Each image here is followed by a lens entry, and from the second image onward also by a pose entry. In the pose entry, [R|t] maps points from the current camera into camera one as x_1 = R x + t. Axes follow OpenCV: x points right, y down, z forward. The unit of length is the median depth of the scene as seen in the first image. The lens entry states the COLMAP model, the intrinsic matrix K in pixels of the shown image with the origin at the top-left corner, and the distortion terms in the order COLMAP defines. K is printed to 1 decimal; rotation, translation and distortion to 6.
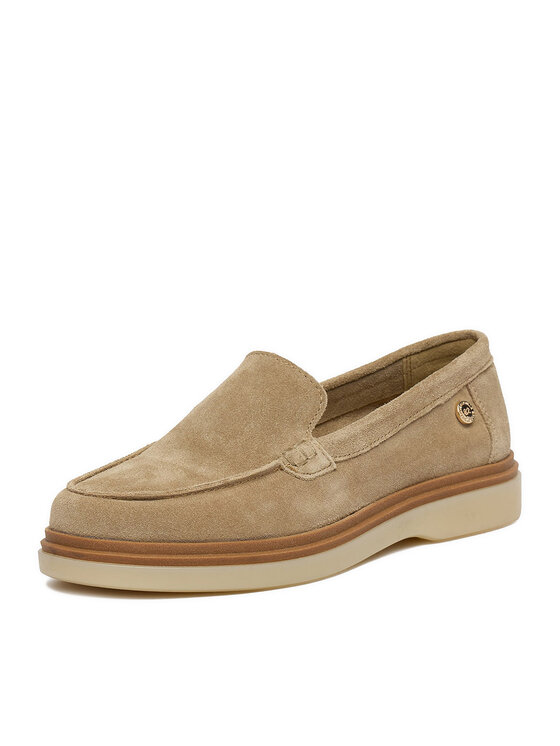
lens RADIAL K [[1845.0, 0, 280.2], [0, 1845.0, 373.0], [0, 0, 1]] dist [-0.094232, 0.000000]
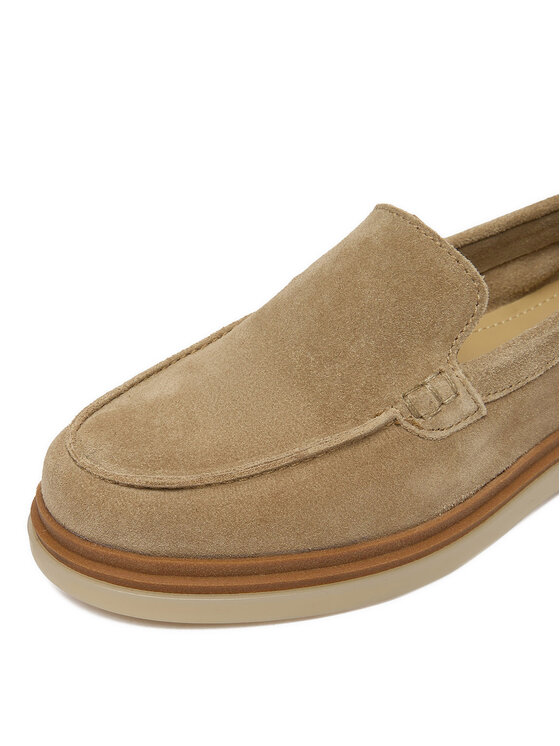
lens RADIAL K [[817.3, 0, 280.2], [0, 817.3, 372.8], [0, 0, 1]] dist [-0.069172, 0.000000]
pose [[0.969952, 0.127422, -0.207262, 0.017763], [-0.030190, 0.908336, 0.417150, -0.081652], [0.241417, -0.398358, 0.884889, 0.742839]]
